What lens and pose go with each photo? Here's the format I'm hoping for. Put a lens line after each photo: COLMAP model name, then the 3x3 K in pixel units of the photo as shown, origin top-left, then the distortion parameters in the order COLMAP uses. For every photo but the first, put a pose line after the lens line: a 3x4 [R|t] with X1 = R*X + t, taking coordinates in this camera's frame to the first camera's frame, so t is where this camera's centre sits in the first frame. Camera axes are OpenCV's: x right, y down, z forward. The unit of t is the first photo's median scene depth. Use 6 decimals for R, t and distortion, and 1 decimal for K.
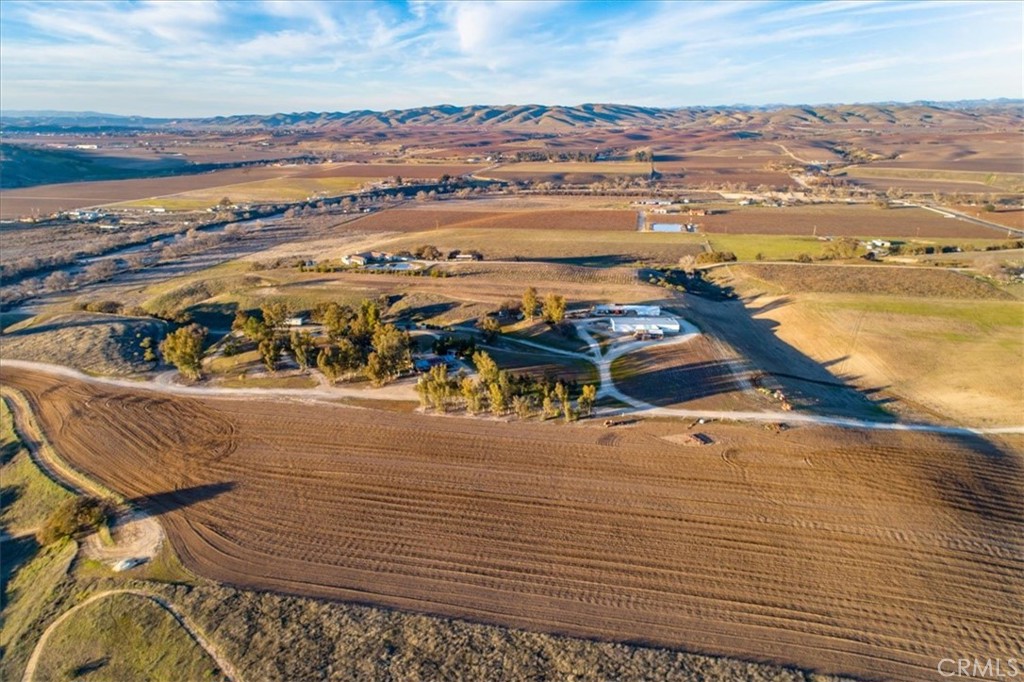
lens RADIAL K [[687.6, 0, 506.9], [0, 687.6, 340.0], [0, 0, 1]] dist [0.019734, 0.013034]
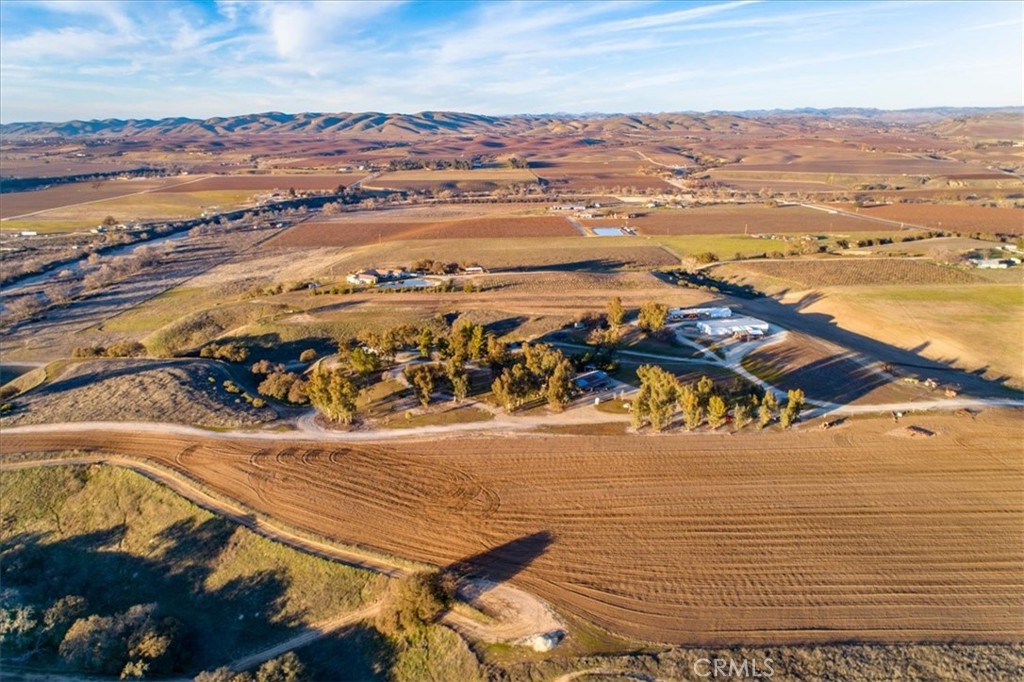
lens RADIAL K [[687.6, 0, 504.8], [0, 687.6, 343.0], [0, 0, 1]] dist [0.019734, 0.013034]
pose [[0.971243, -0.074946, 0.225987, -0.129781], [0.076372, 0.997076, 0.002439, -0.009194], [-0.225509, 0.014890, 0.974127, 0.028456]]
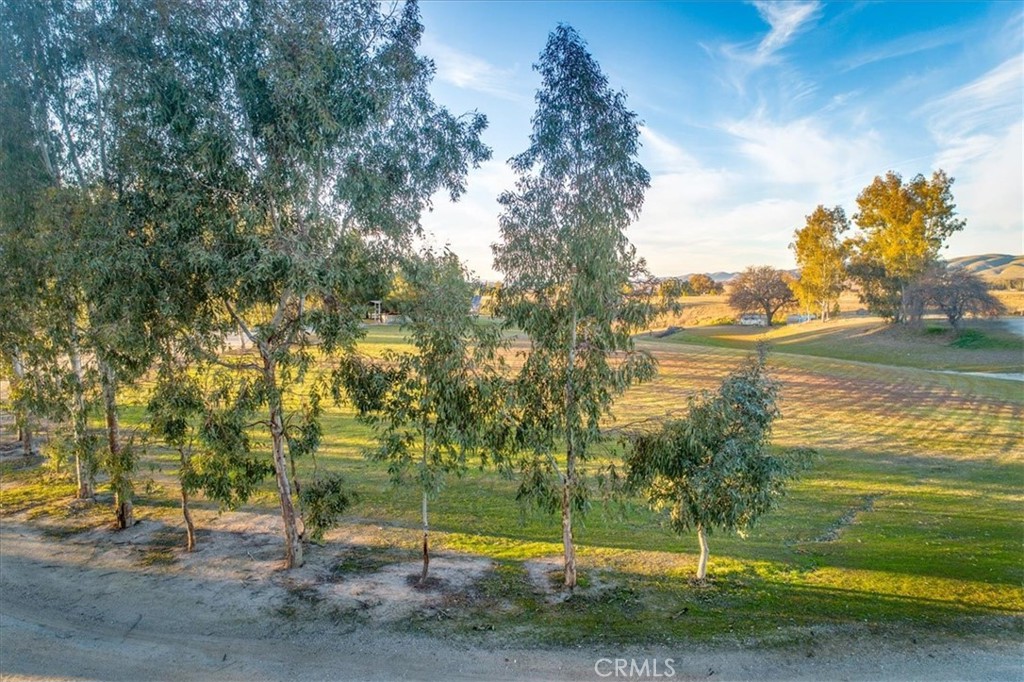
lens RADIAL K [[687.6, 0, 509.2], [0, 687.6, 340.8], [0, 0, 1]] dist [0.019734, 0.013034]
pose [[0.839477, 0.041063, -0.541841, 0.031594], [-0.164469, 0.969571, -0.181335, 0.021452], [0.517907, 0.241343, 0.820686, 0.258466]]
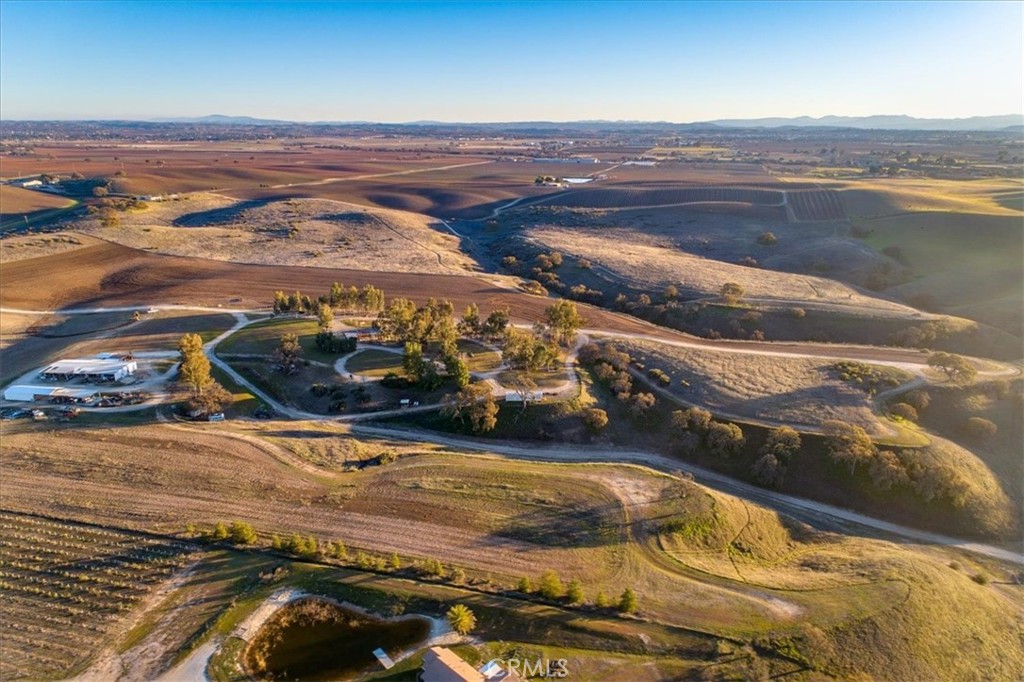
lens RADIAL K [[687.6, 0, 514.6], [0, 687.6, 336.3], [0, 0, 1]] dist [0.019734, 0.013034]
pose [[-0.998350, -0.016979, 0.054853, -0.129645], [0.017285, 0.822103, 0.569076, -0.189018], [-0.054757, 0.569085, -0.820453, 0.587690]]
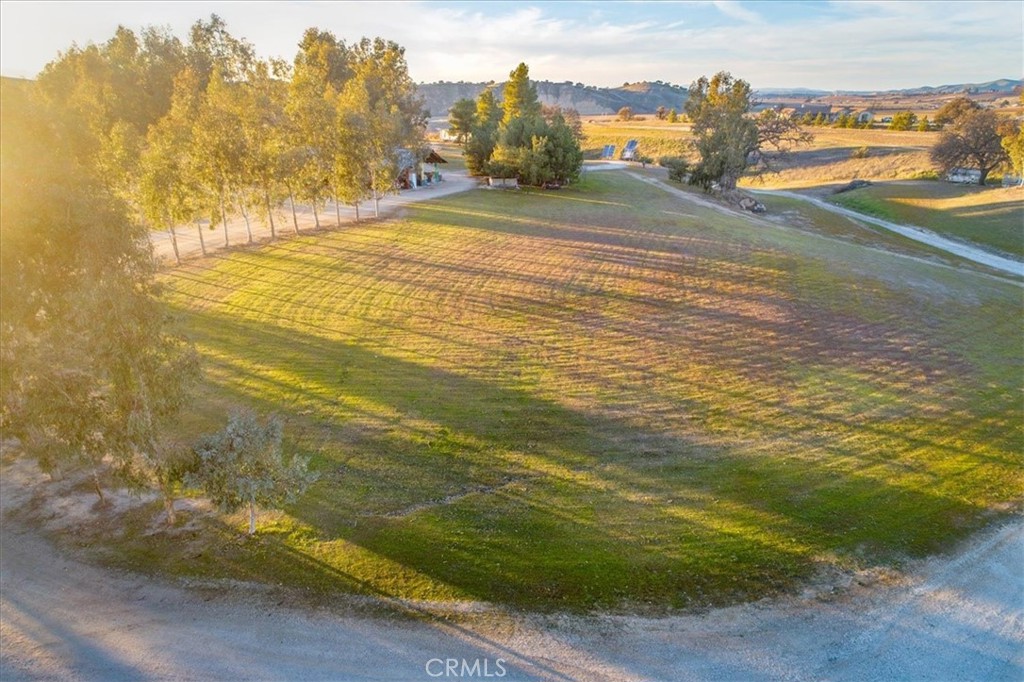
lens RADIAL K [[687.6, 0, 510.3], [0, 687.6, 345.7], [0, 0, 1]] dist [0.019734, 0.013034]
pose [[0.621861, 0.273018, -0.733996, 0.044106], [-0.247547, 0.957734, 0.146512, 0.013799], [0.742973, 0.090588, 0.663163, 0.263040]]
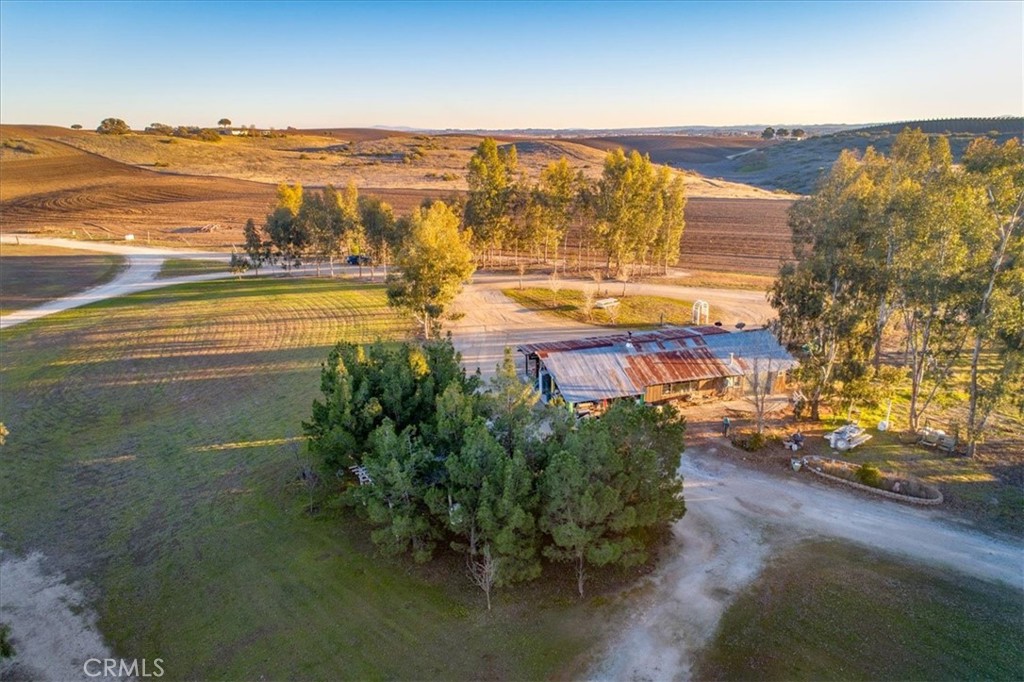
lens RADIAL K [[687.6, 0, 512.4], [0, 687.6, 338.4], [0, 0, 1]] dist [0.019734, 0.013034]
pose [[-0.964655, -0.067327, 0.254770, -0.034724], [0.086844, 0.831576, 0.548580, -0.021206], [-0.248795, 0.551315, -0.796337, 0.343730]]
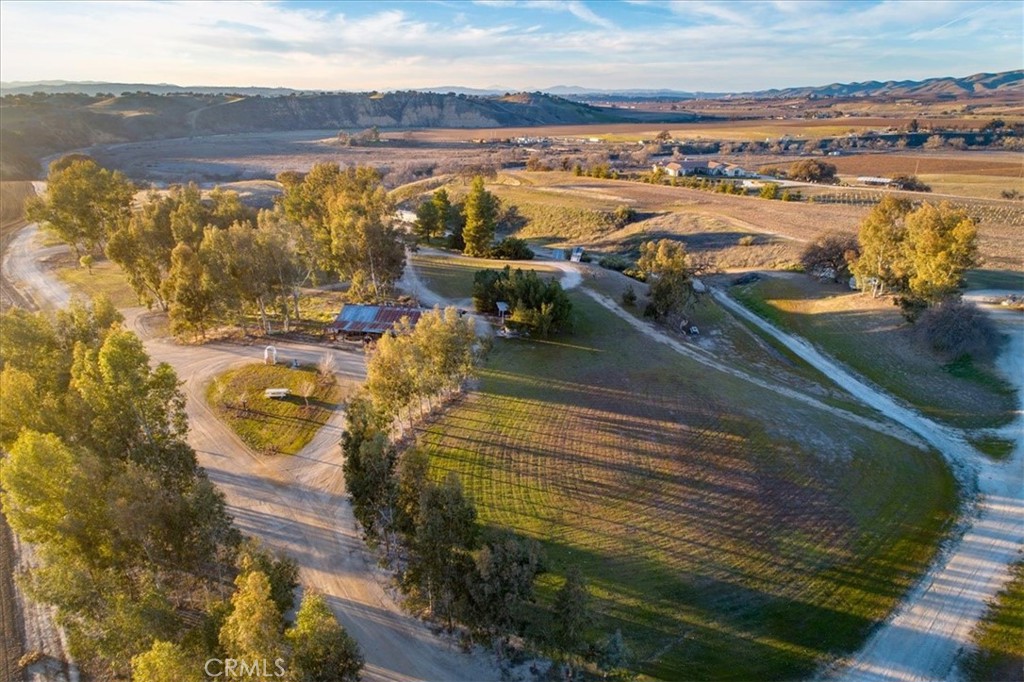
lens RADIAL K [[687.6, 0, 510.2], [0, 687.6, 342.0], [0, 0, 1]] dist [0.019734, 0.013034]
pose [[0.744088, 0.228560, -0.627769, 0.046621], [-0.209005, 0.972130, 0.106204, -0.001485], [0.634547, 0.052182, 0.771121, 0.231336]]
